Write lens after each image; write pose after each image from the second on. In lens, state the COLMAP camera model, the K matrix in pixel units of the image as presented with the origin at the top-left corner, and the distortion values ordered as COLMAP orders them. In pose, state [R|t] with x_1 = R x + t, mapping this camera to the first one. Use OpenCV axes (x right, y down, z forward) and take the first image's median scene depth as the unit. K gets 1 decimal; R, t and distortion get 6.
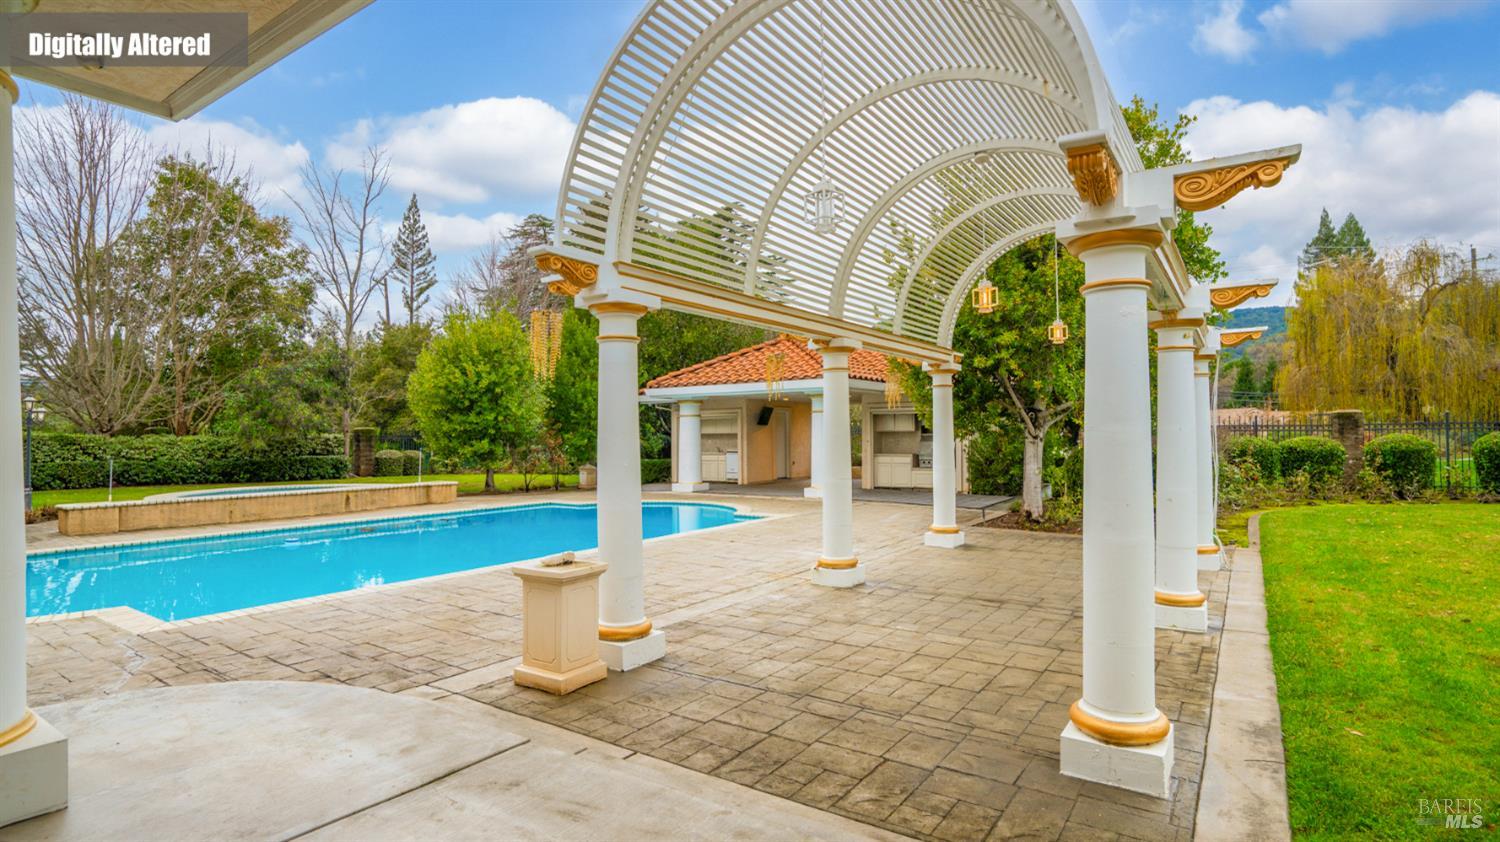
lens RADIAL K [[733.7, 0, 755.0], [0, 733.7, 430.6], [0, 0, 1]] dist [-0.000674, 0.002131]
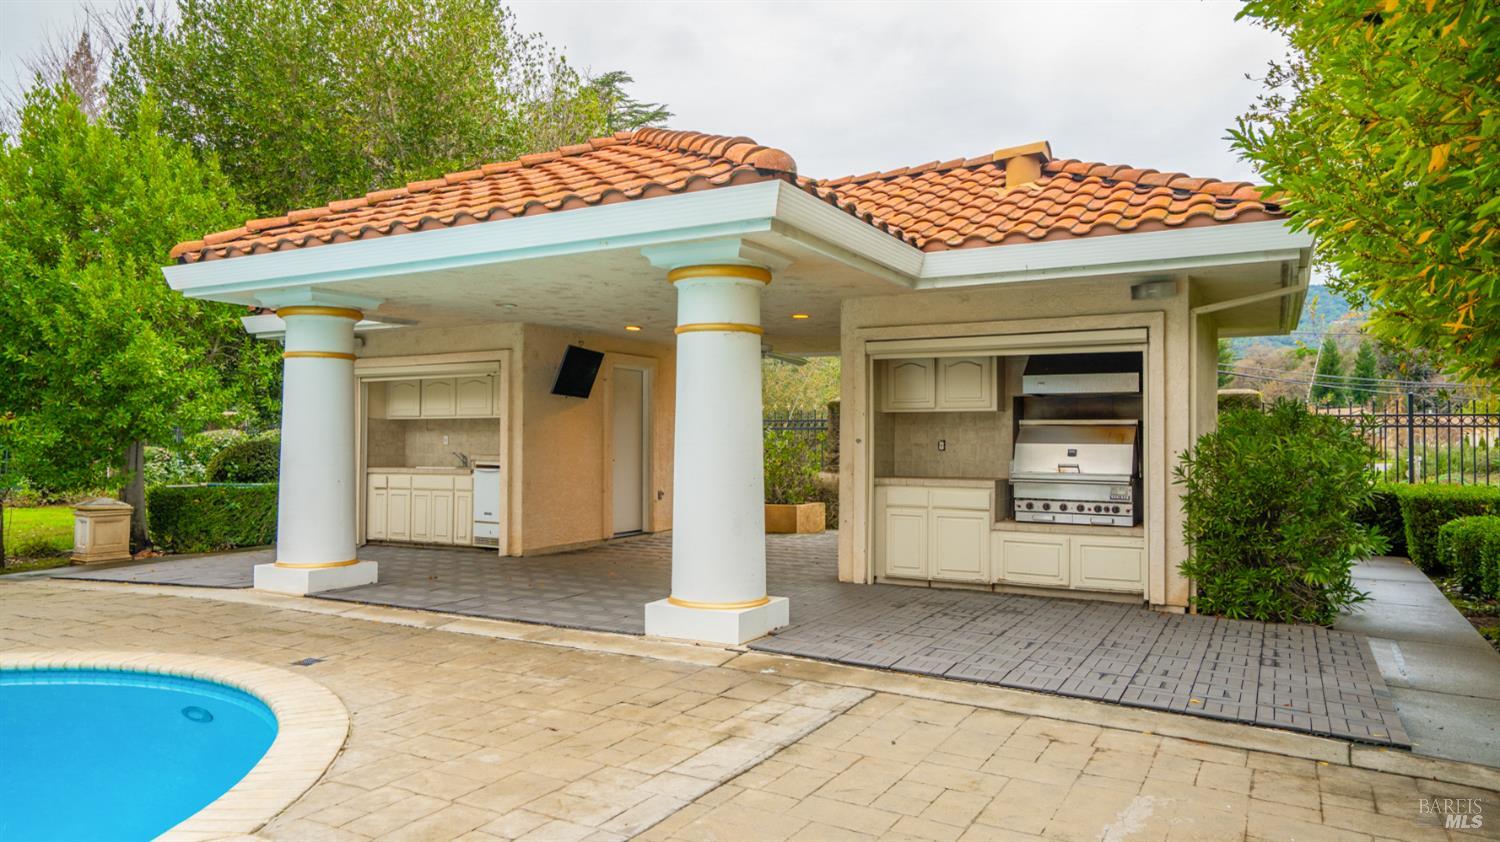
lens RADIAL K [[957.1, 0, 746.3], [0, 957.1, 425.4], [0, 0, 1]] dist [-0.002477, -0.001135]
pose [[0.996099, 0.011850, 0.087445, 0.064612], [-0.011210, 0.999907, -0.007798, 0.011632], [-0.087530, 0.006787, 0.996139, 0.565277]]
